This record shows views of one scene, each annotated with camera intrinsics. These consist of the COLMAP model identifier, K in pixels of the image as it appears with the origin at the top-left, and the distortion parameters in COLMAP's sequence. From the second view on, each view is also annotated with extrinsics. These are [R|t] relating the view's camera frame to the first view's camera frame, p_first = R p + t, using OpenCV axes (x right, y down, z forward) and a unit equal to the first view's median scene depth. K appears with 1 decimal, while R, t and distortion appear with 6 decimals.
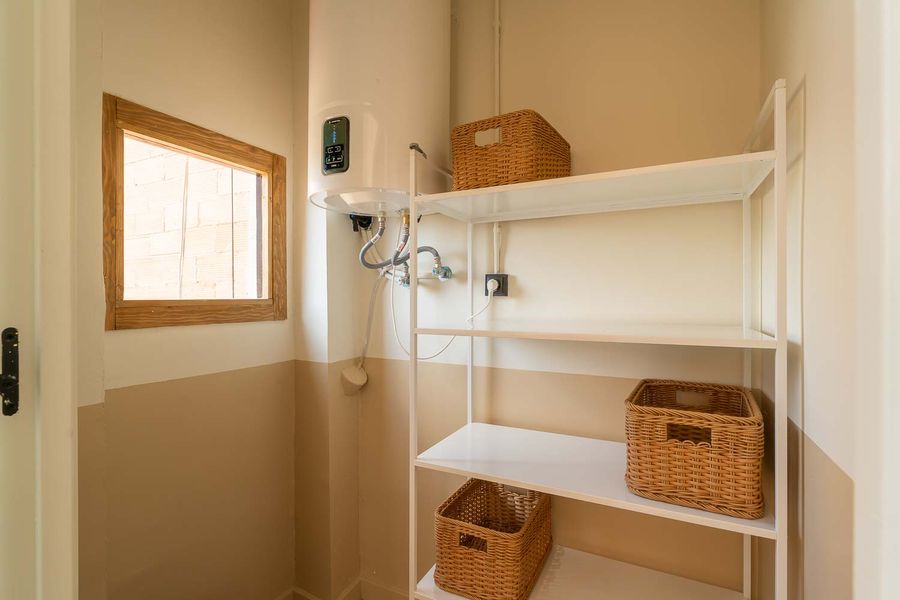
lens RADIAL K [[431.3, 0, 450.0], [0, 431.3, 300.0], [0, 0, 1]] dist [-0.015036, 0.000139]
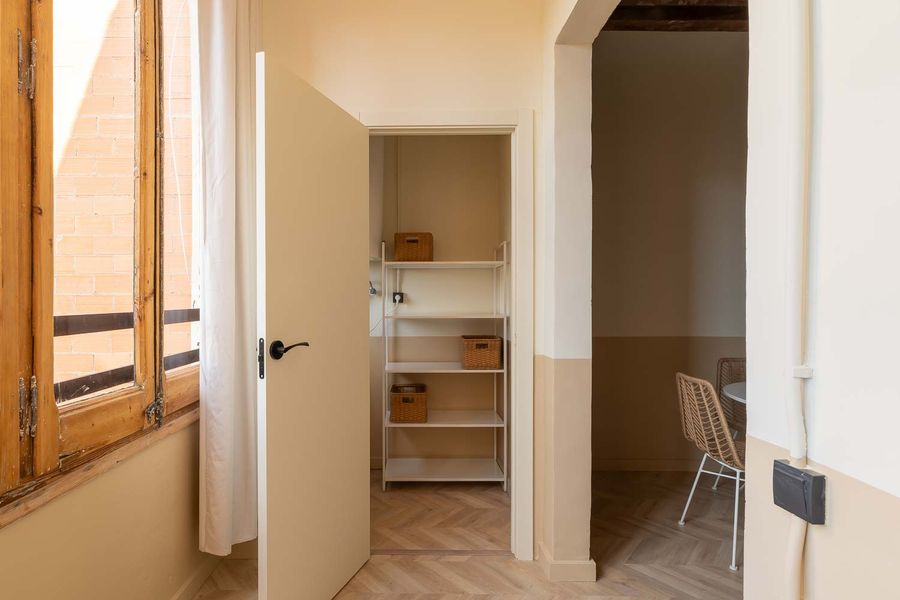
lens RADIAL K [[431.3, 0, 450.0], [0, 431.3, 300.0], [0, 0, 1]] dist [-0.015036, 0.000139]
pose [[0.859855, -0.000768, 0.510538, -0.783150], [0.004295, 0.999974, -0.005729, -0.009655], [-0.510520, 0.007119, 0.859836, -1.000207]]
